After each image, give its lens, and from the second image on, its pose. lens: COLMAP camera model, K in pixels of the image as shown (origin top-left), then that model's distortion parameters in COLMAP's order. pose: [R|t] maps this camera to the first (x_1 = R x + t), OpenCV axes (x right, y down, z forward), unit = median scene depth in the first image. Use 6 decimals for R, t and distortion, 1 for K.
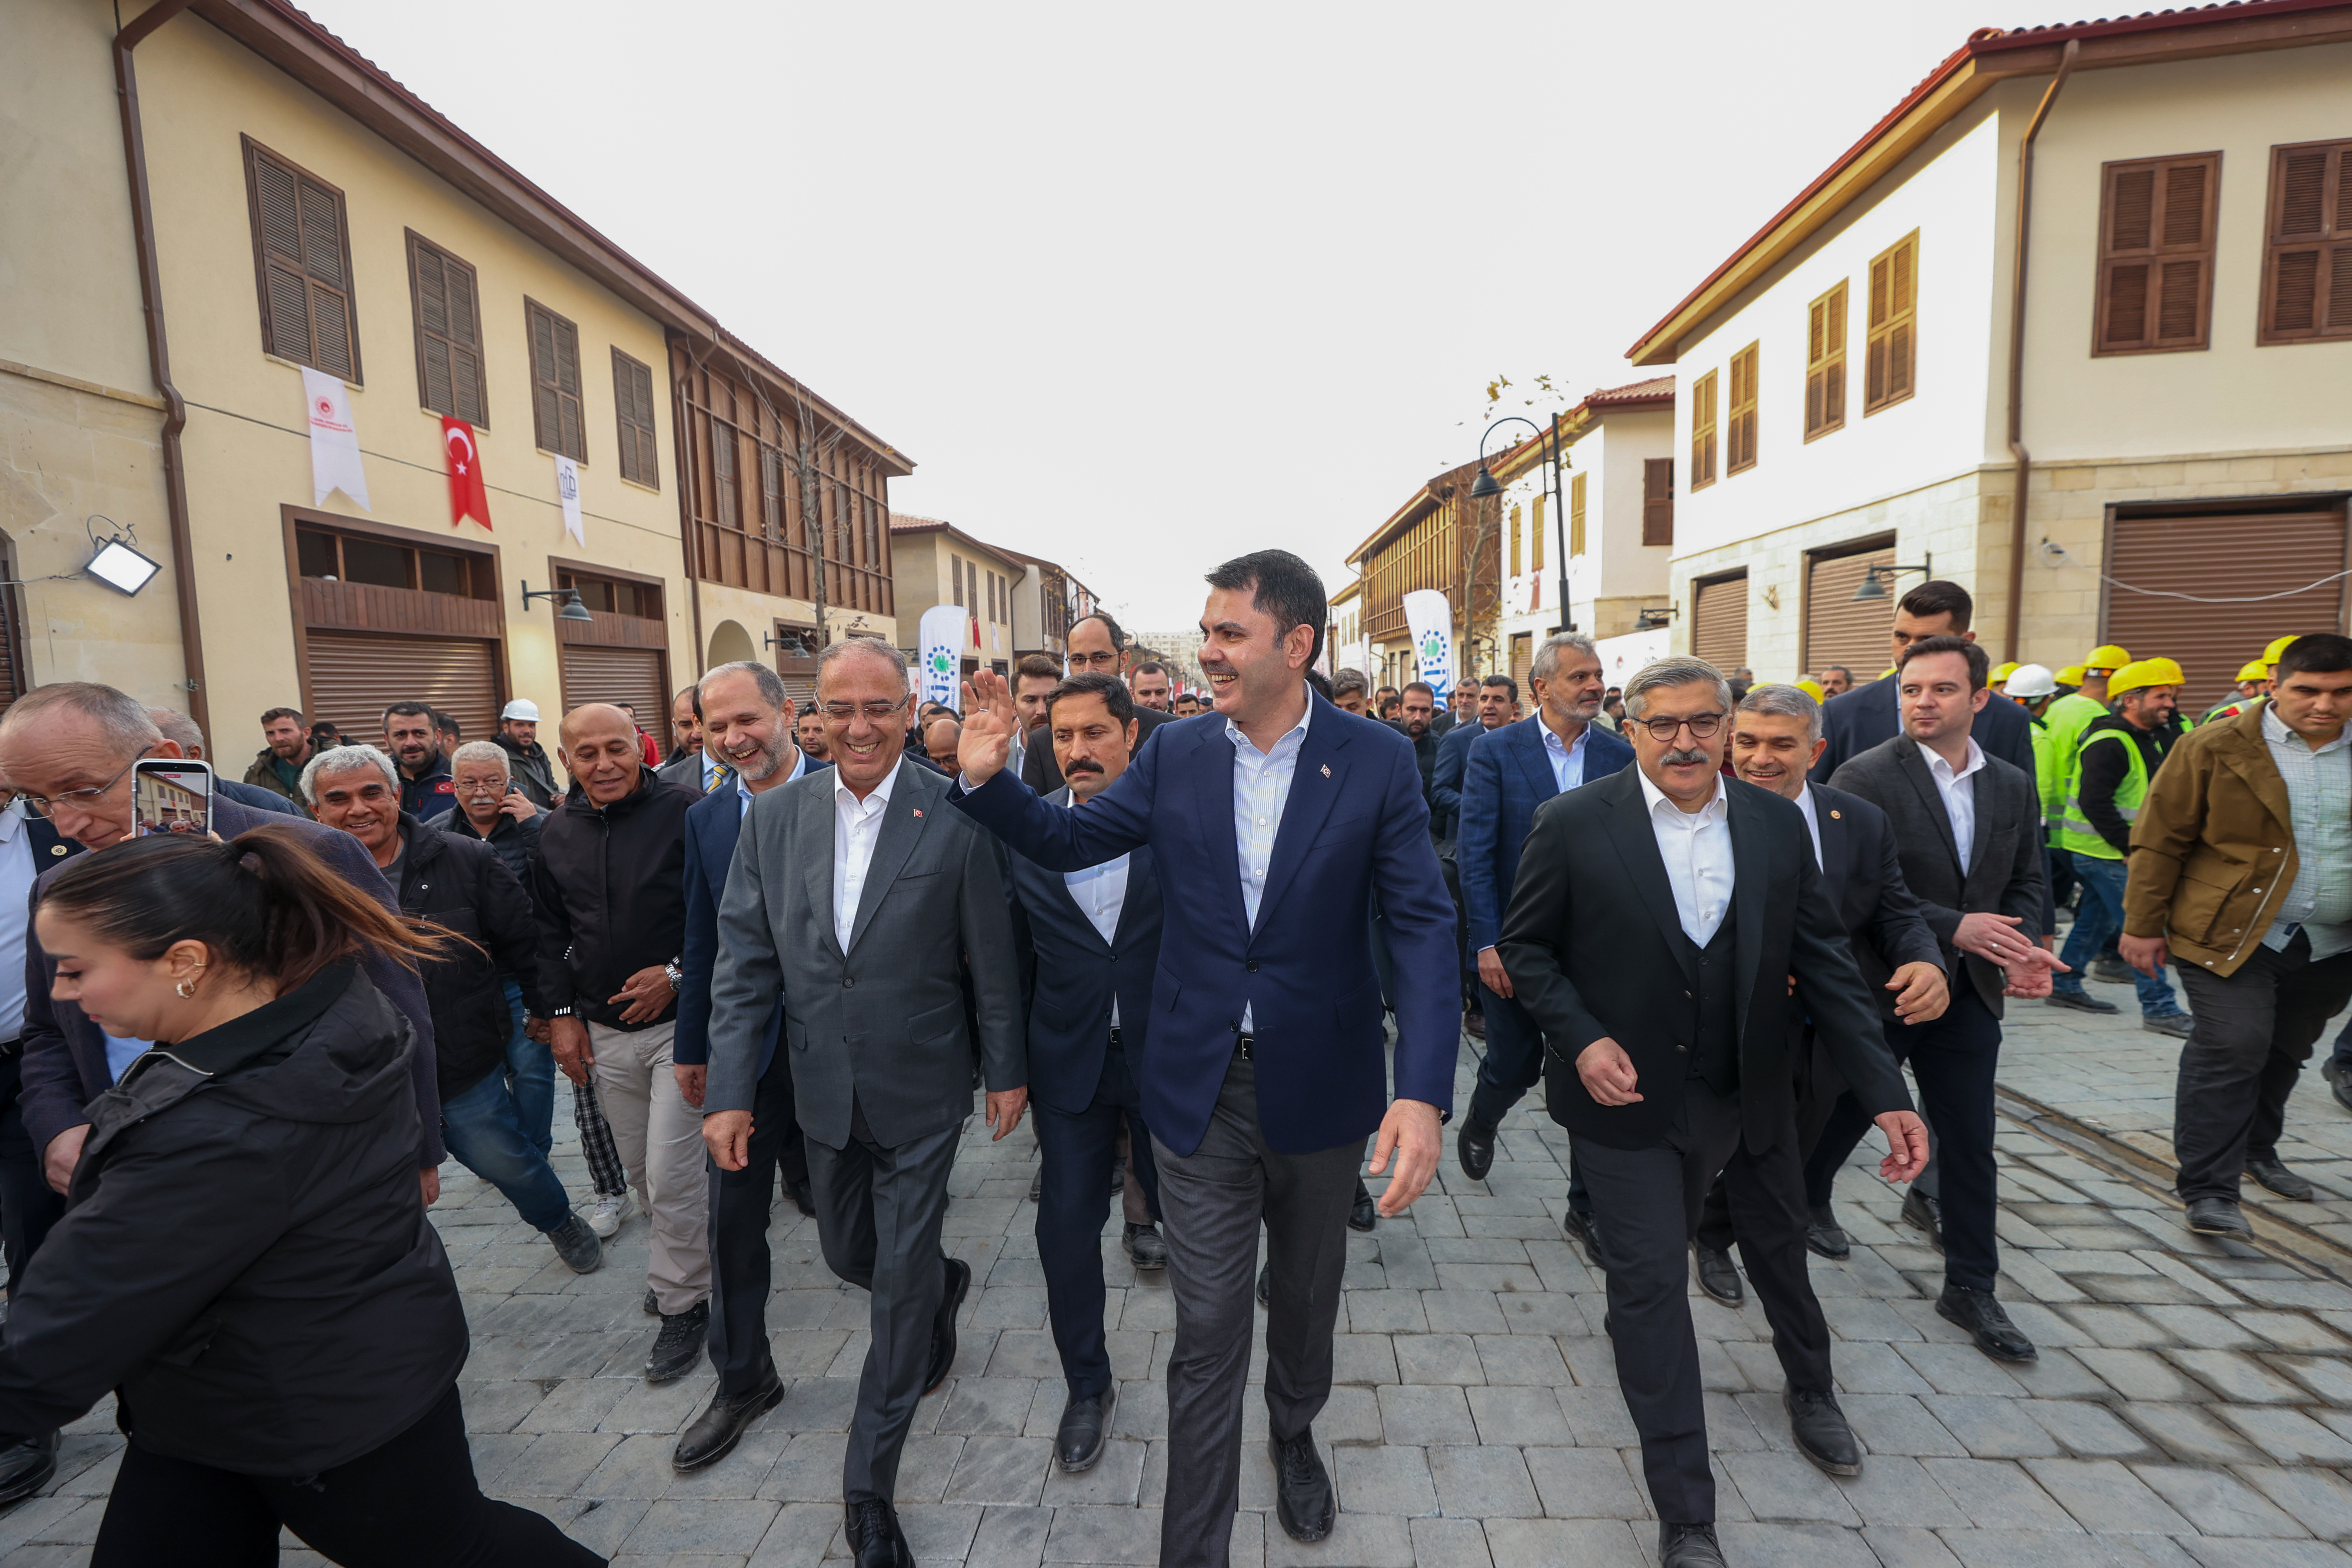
lens RADIAL K [[1070.1, 0, 1176.0], [0, 1070.1, 784.0], [0, 0, 1]] dist [-0.002734, -0.000374]
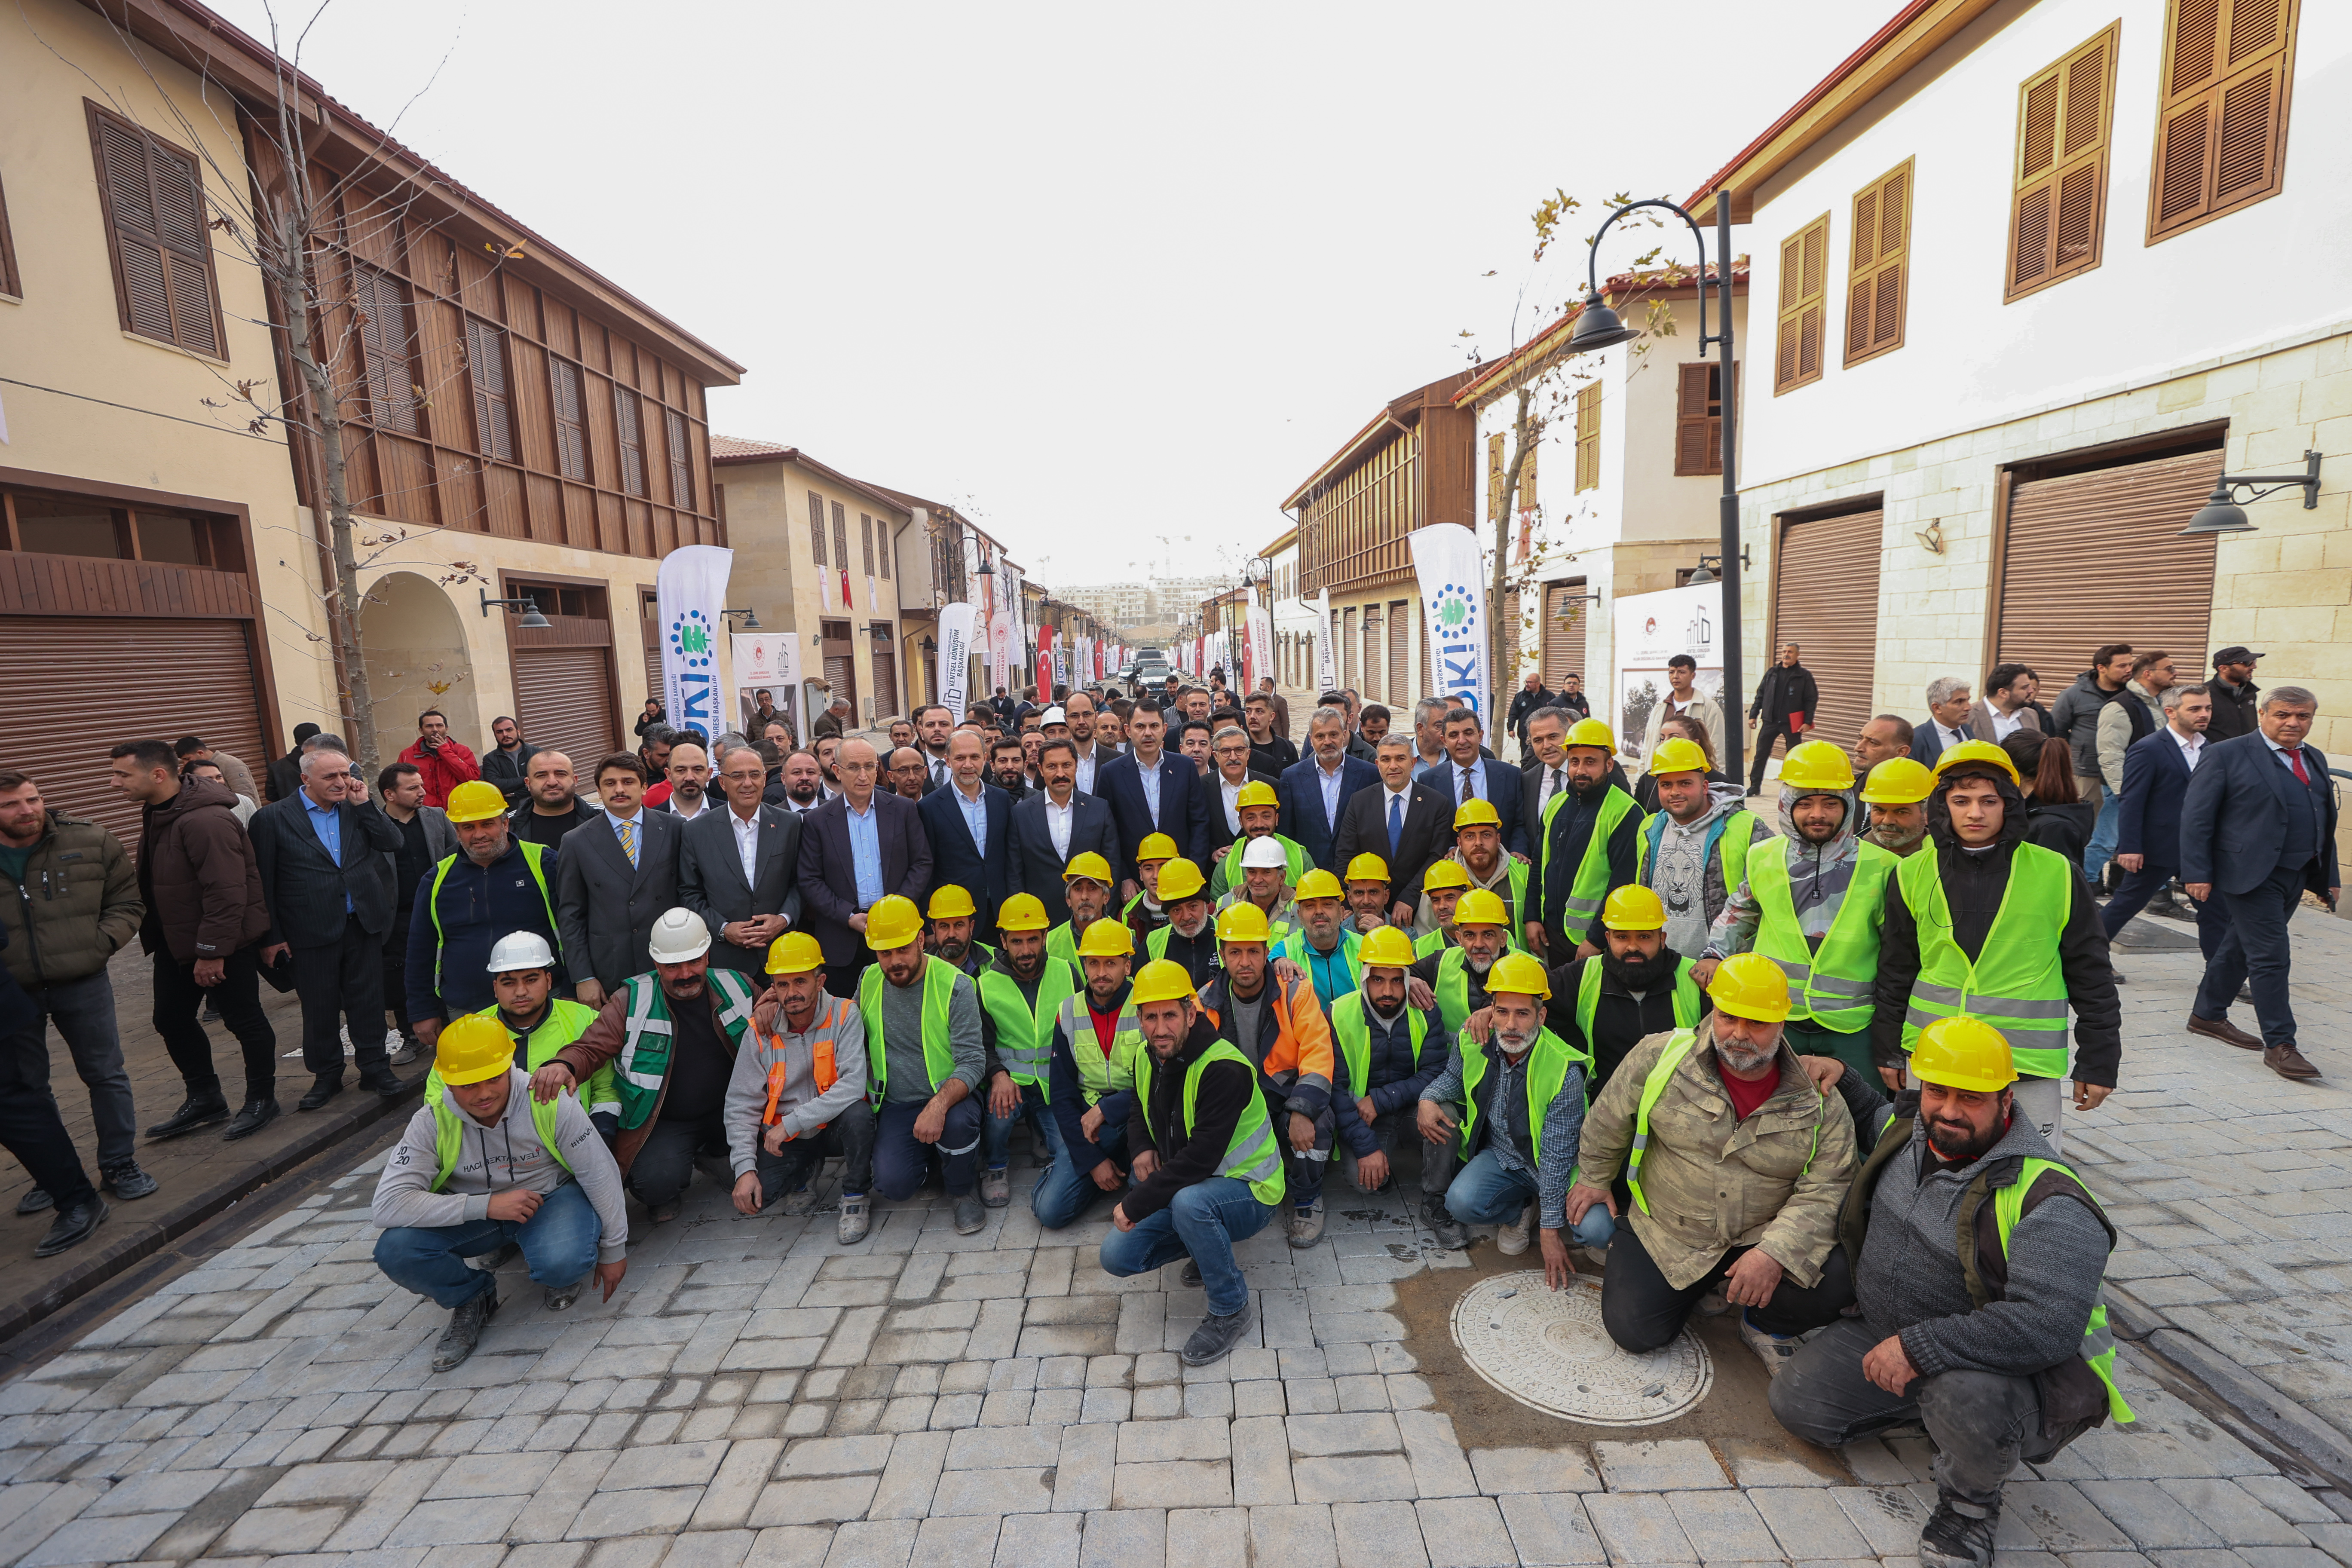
lens RADIAL K [[1070.1, 0, 1176.0], [0, 1070.1, 784.0], [0, 0, 1]] dist [-0.002734, -0.000374]
pose [[0.997530, -0.015079, 0.068603, 0.014752], [0.012199, 0.999034, 0.042207, -0.037571], [-0.069174, -0.041265, 0.996751, 0.256959]]
